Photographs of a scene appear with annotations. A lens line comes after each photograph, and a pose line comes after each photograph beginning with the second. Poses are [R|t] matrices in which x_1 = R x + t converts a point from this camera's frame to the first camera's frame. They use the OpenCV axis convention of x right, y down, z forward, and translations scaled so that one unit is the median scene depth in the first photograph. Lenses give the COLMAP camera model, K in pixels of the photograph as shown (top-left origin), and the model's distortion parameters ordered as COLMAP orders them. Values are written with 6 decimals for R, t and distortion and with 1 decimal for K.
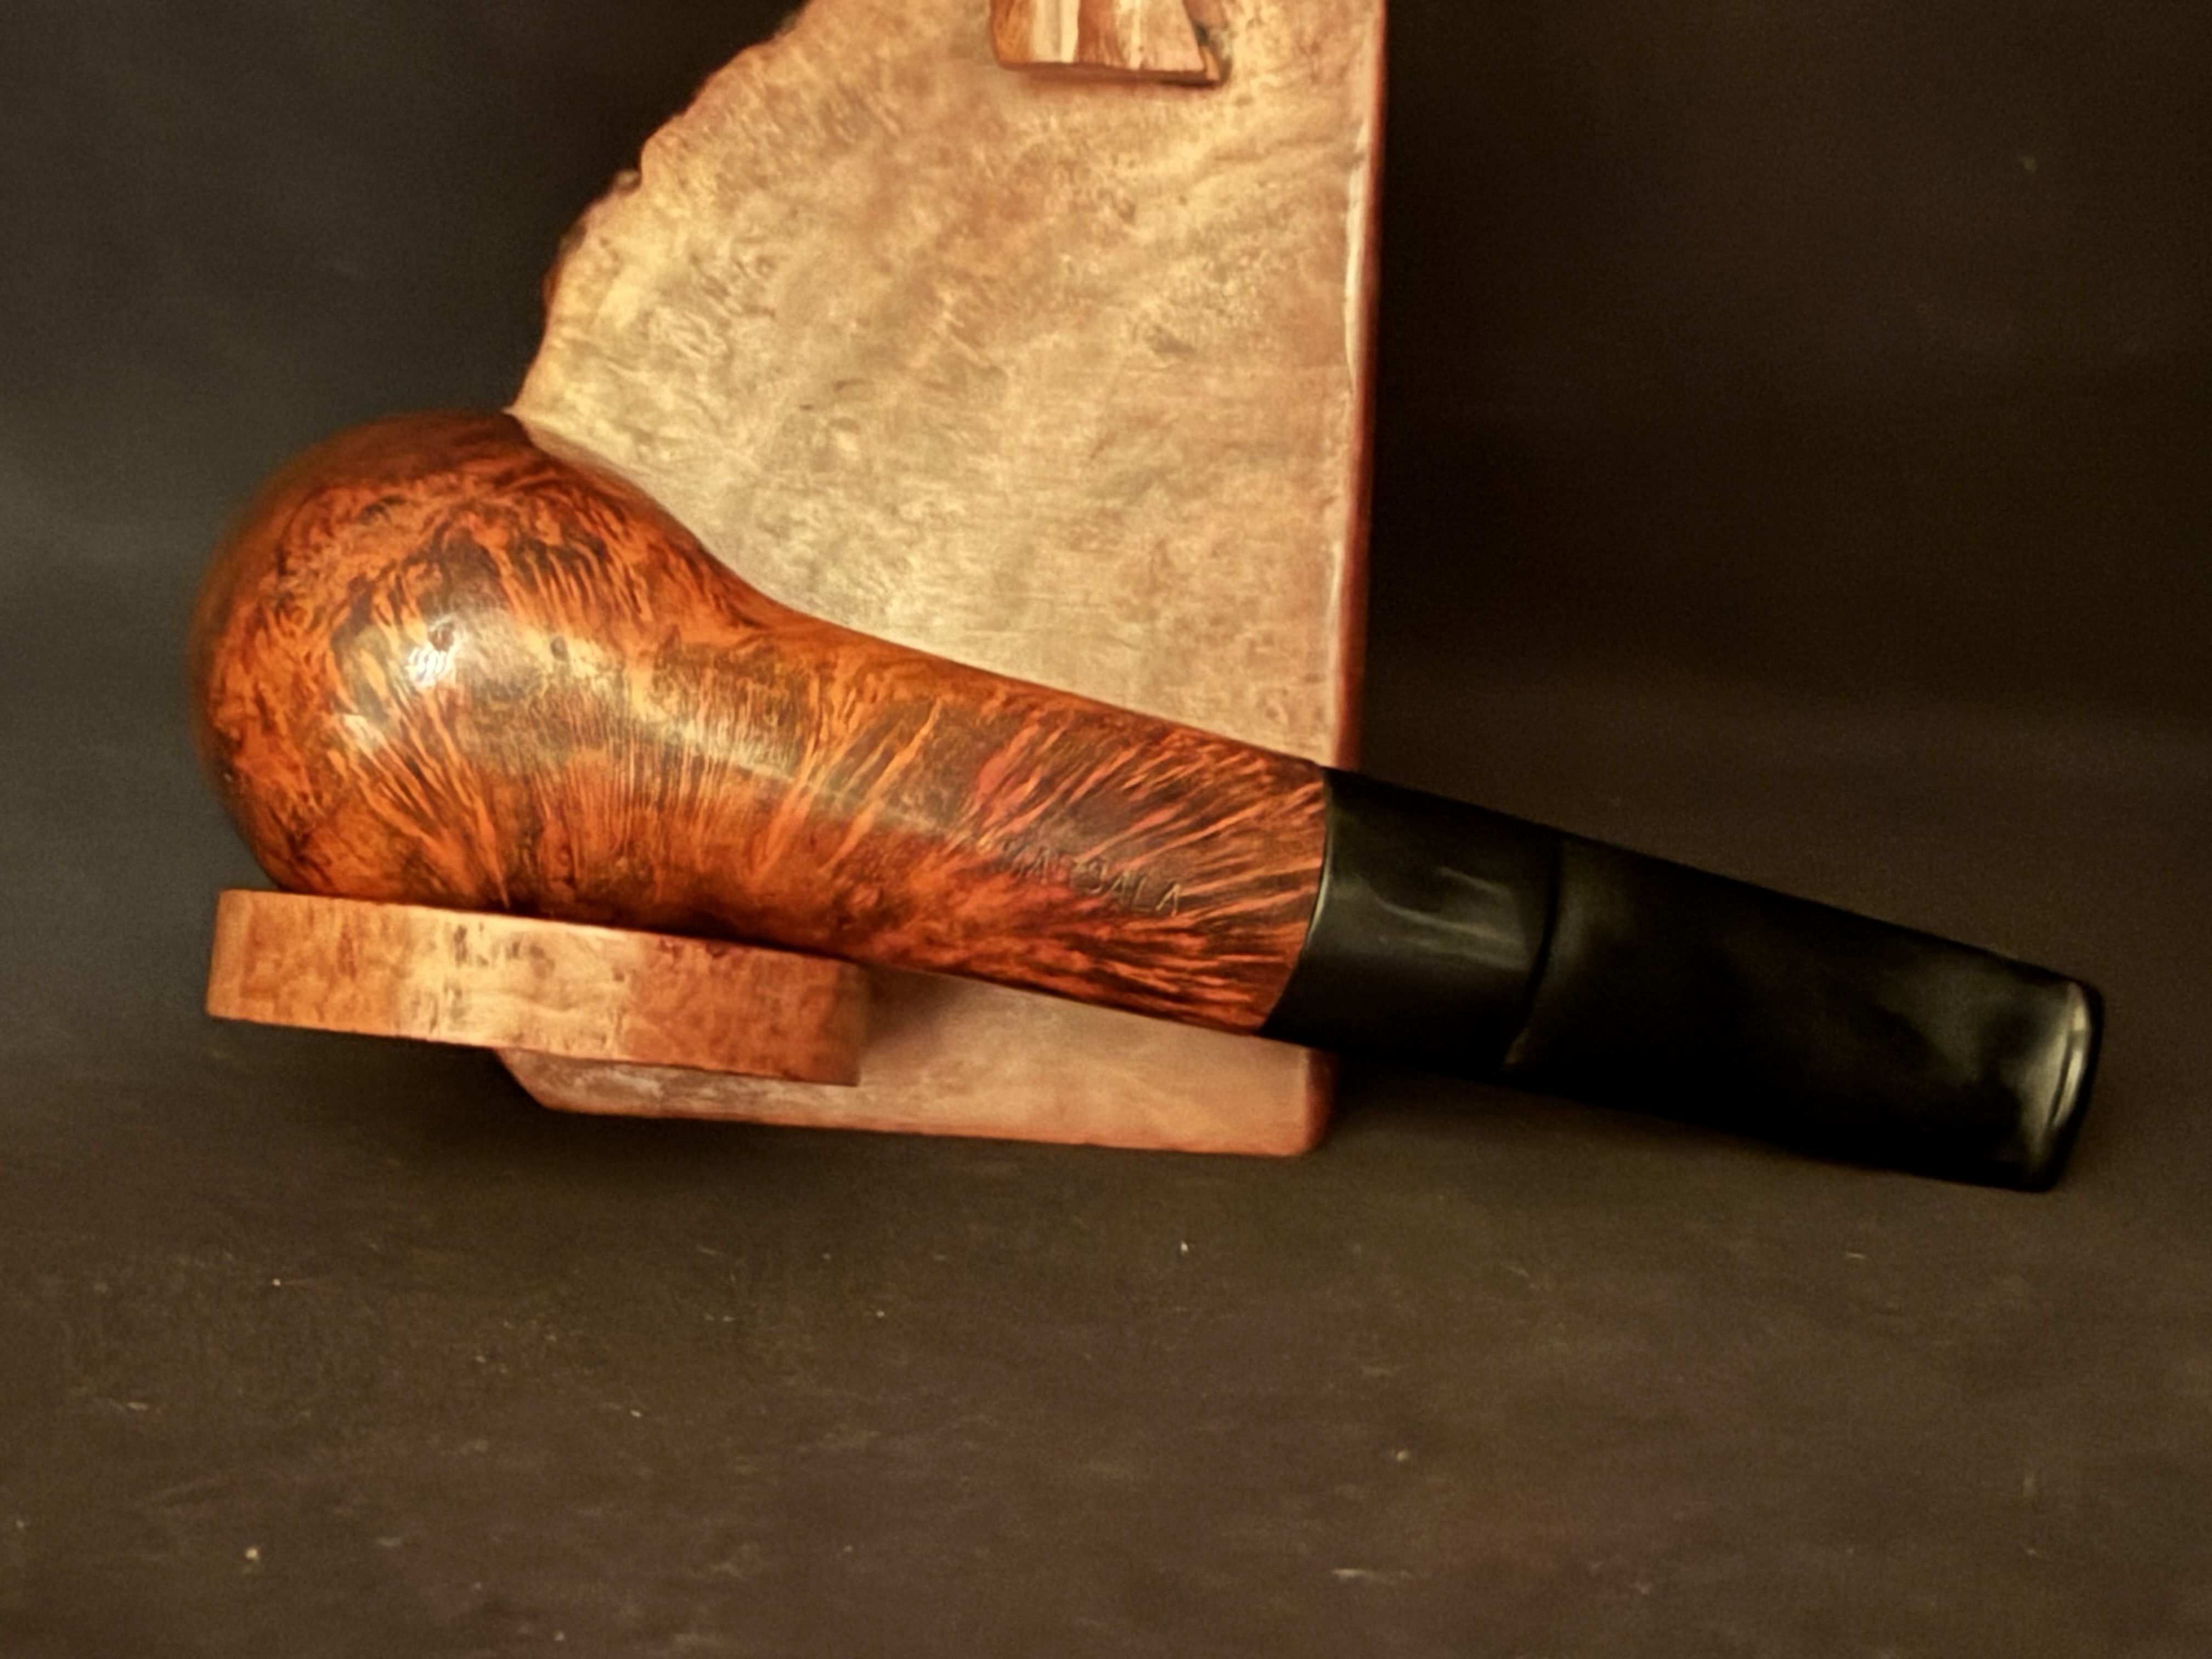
lens RADIAL K [[4372.4, 0, 1106.0], [0, 4372.4, 829.5], [0, 0, 1]] dist [0.093291, 0.490694]
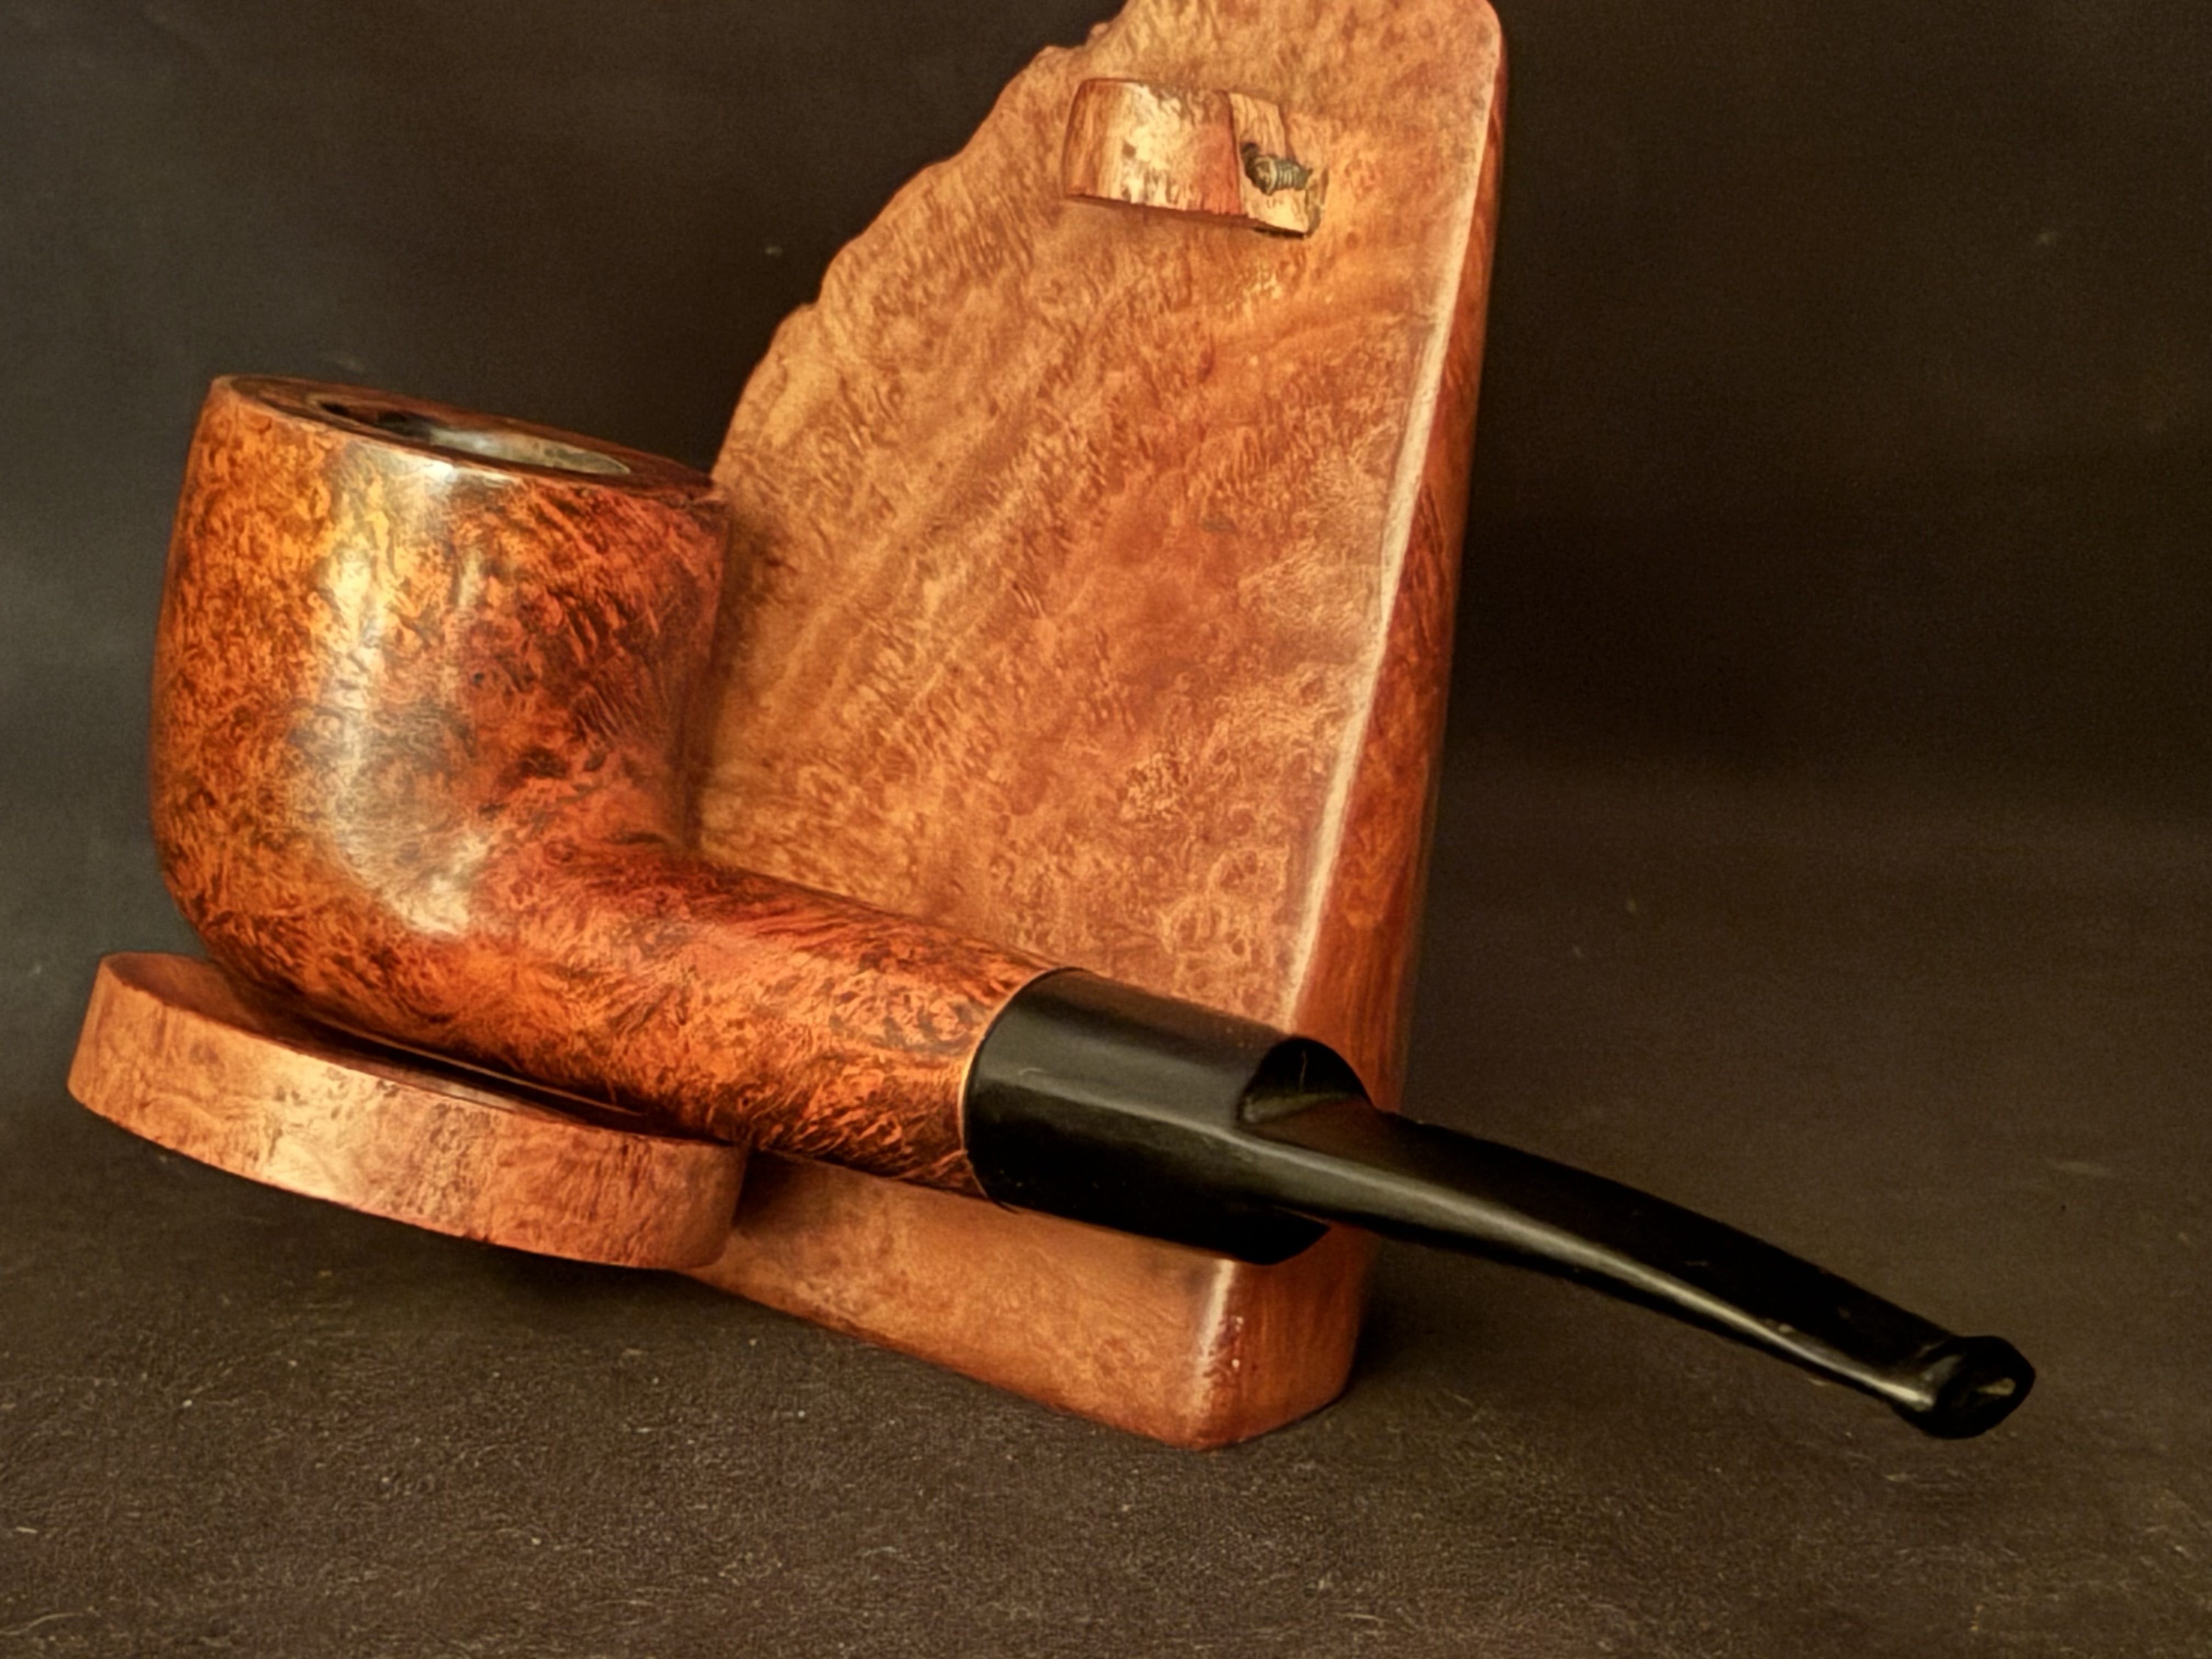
lens RADIAL K [[4372.4, 0, 1106.0], [0, 4372.4, 829.5], [0, 0, 1]] dist [0.093291, 0.490694]
pose [[0.824509, 0.138519, -0.548633, 0.490161], [-0.153653, 0.987951, 0.018523, -0.061588], [0.544588, 0.069027, 0.835858, 0.249132]]
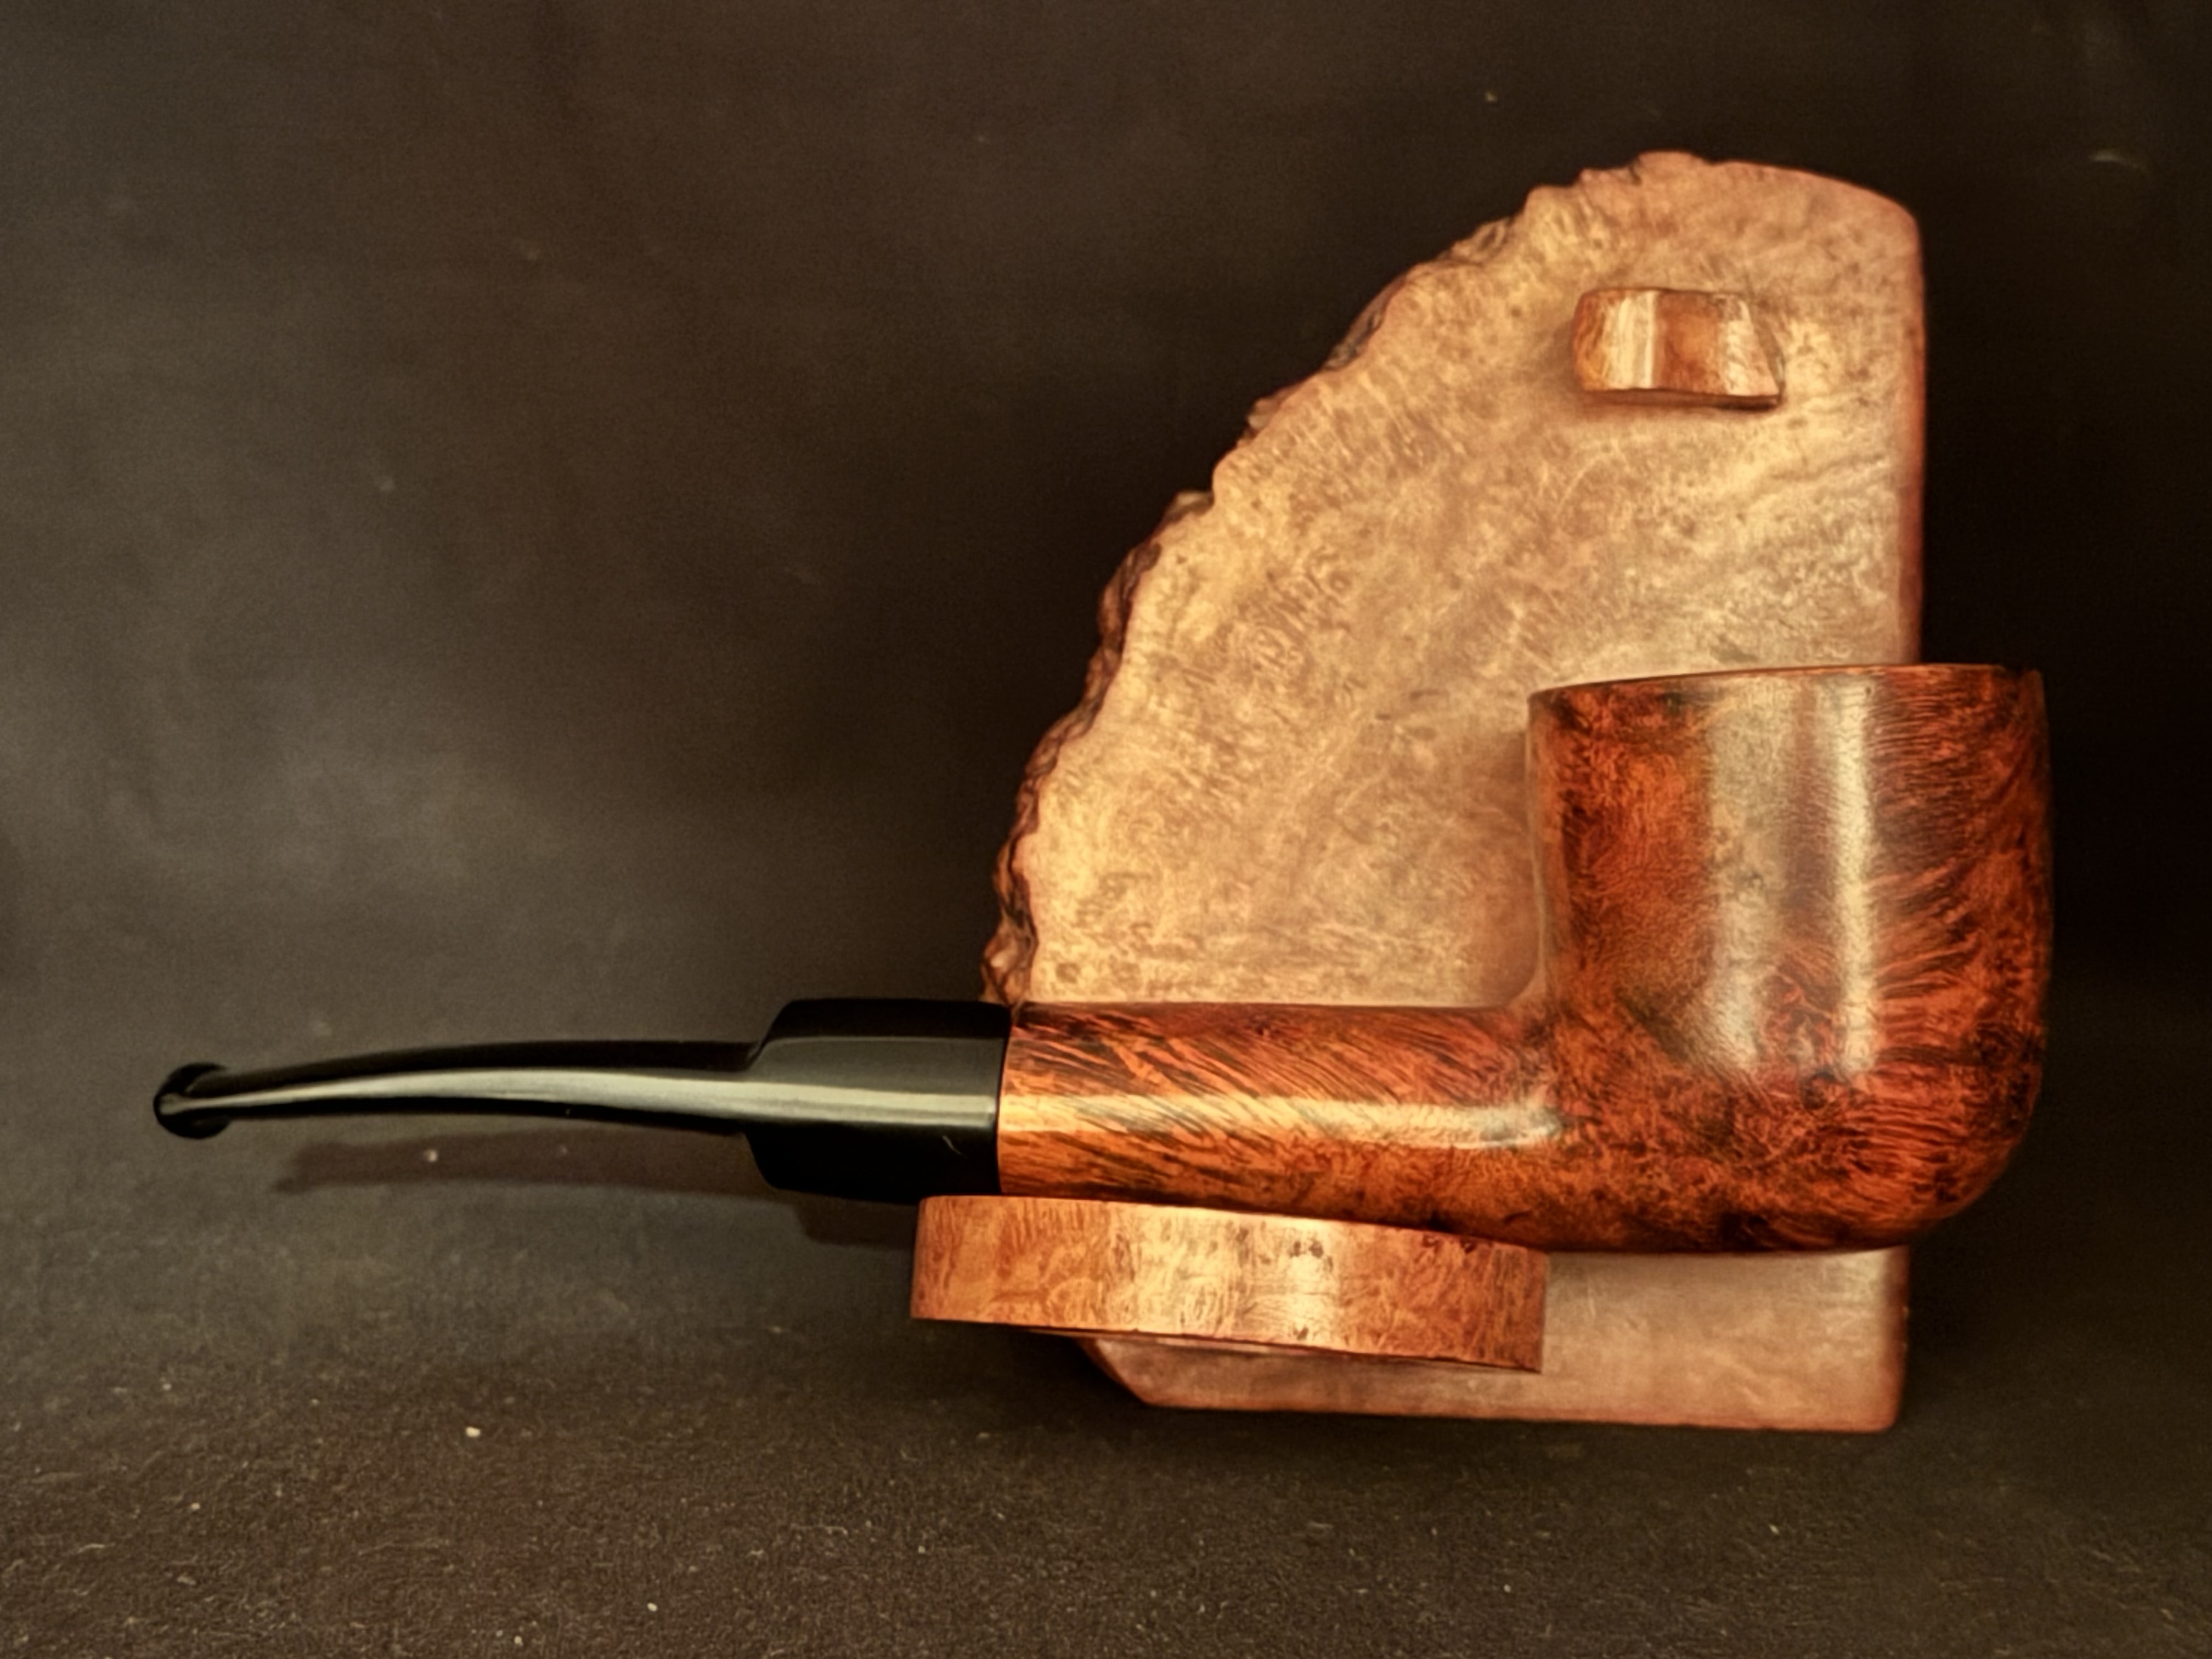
lens RADIAL K [[4372.4, 0, 1106.0], [0, 4372.4, 829.5], [0, 0, 1]] dist [0.093291, 0.490694]
pose [[0.991212, -0.013625, 0.131579, -0.271970], [0.022002, 0.997808, -0.062419, -0.006565], [-0.130440, 0.064765, 0.989339, -0.015015]]
